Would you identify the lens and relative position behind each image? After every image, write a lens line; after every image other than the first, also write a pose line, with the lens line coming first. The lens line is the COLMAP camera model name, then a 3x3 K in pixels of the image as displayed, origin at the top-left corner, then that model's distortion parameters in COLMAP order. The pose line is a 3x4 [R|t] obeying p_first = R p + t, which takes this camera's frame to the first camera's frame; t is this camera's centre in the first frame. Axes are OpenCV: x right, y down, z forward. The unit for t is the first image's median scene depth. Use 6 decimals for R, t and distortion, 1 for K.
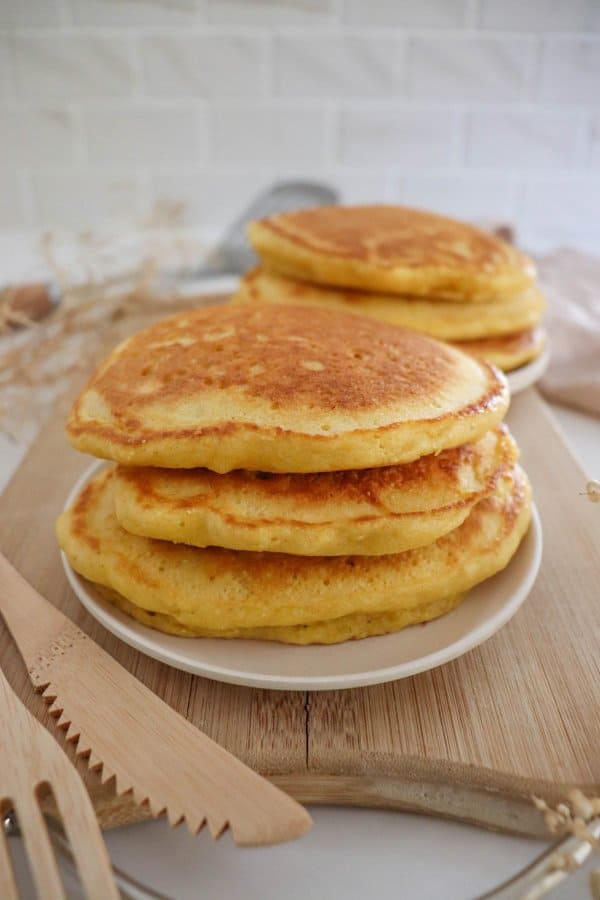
lens RADIAL K [[675.0, 0, 297.5], [0, 675.0, 472.8], [0, 0, 1]] dist [-0.172925, 0.112987]
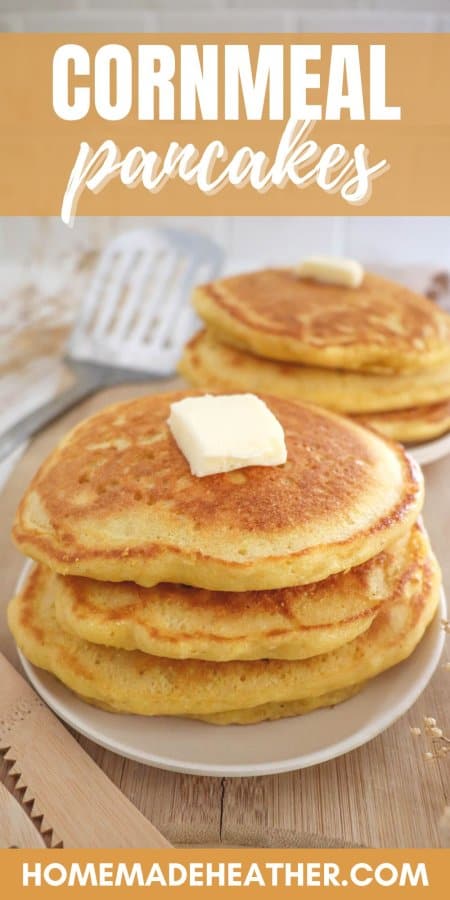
lens RADIAL K [[602.8, 0, 226.4], [0, 602.8, 543.8], [0, 0, 1]] dist [-0.165470, 0.091186]
pose [[0.998893, 0.021205, -0.041979, 0.053220], [-0.015388, 0.990816, 0.134336, -0.196618], [0.044442, -0.133541, 0.990046, 0.039609]]
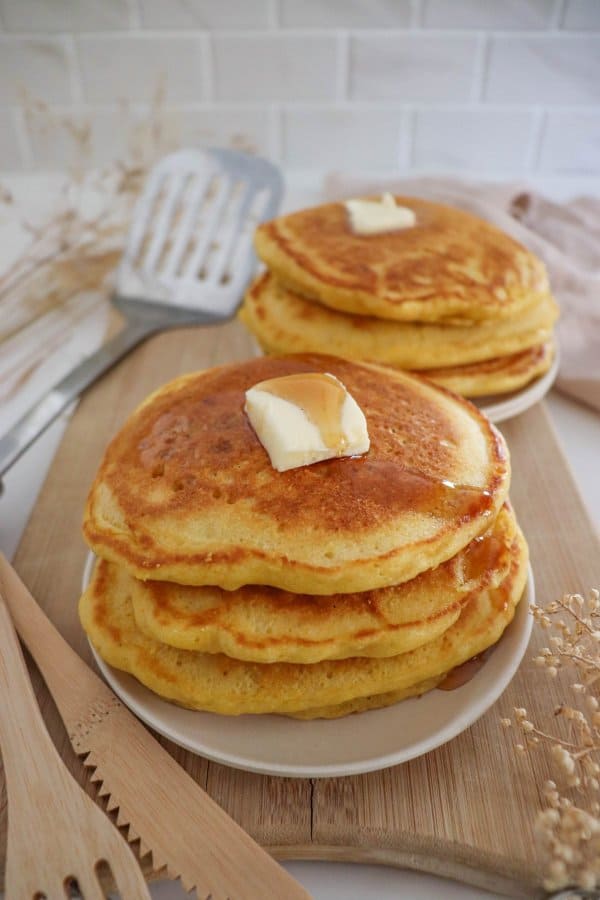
lens RADIAL K [[675.0, 0, 297.5], [0, 675.0, 472.8], [0, 0, 1]] dist [-0.172925, 0.112987]
pose [[0.999833, -0.002407, -0.018128, 0.011171], [0.005093, 0.988727, 0.149640, -0.331331], [0.017563, -0.149708, 0.988574, -0.024014]]
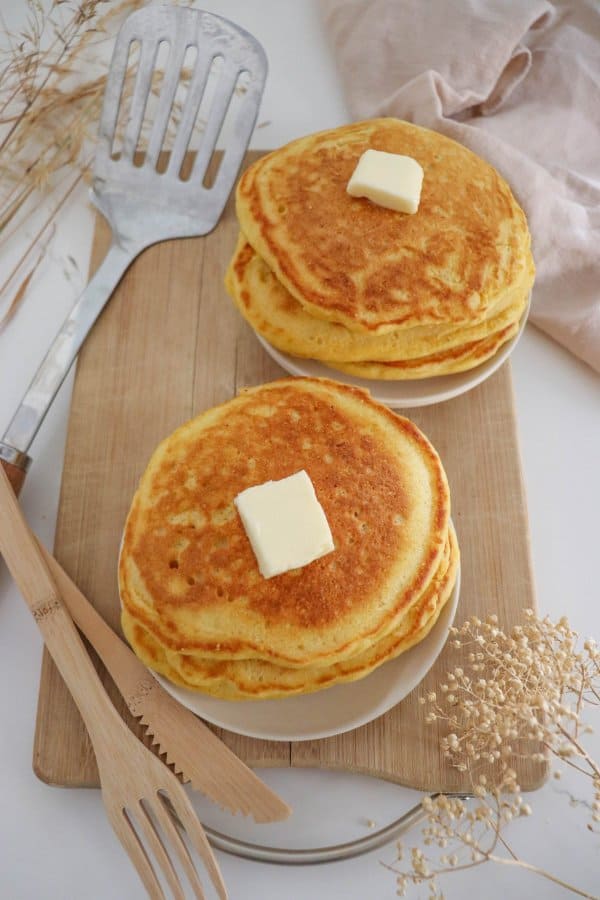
lens RADIAL K [[674.4, 0, 294.2], [0, 674.4, 438.6], [0, 0, 1]] dist [-0.171238, 0.106032]
pose [[0.999938, 0.004905, -0.009986, 0.036729], [0.001684, 0.820512, 0.571627, -1.234424], [0.010998, -0.571608, 0.820453, 0.034835]]
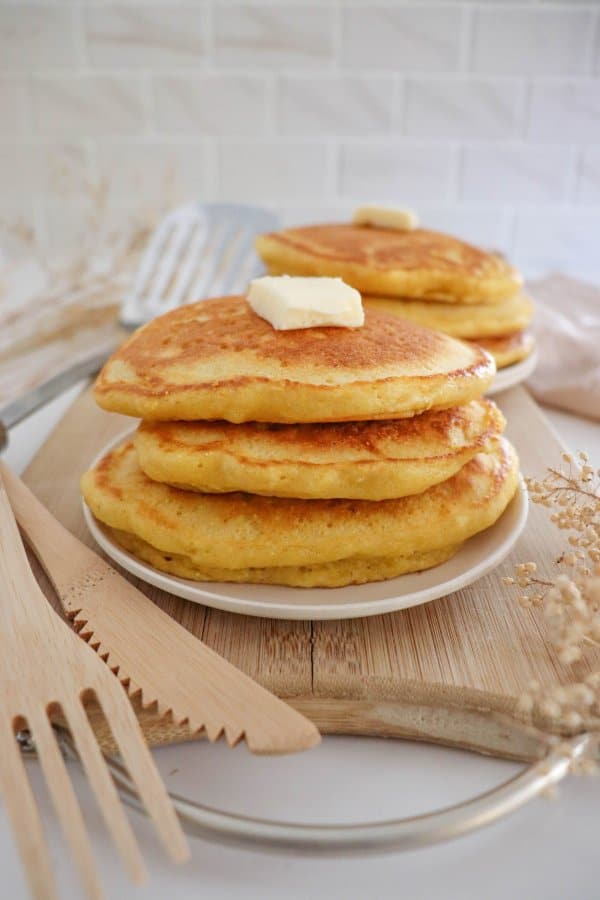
lens RADIAL K [[675.0, 0, 297.5], [0, 675.0, 472.8], [0, 0, 1]] dist [-0.172925, 0.112987]
pose [[0.999996, 0.002800, 0.000088, -0.009937], [-0.002789, 0.997975, -0.063547, 0.149176], [-0.000265, 0.063546, 0.997979, -0.104757]]
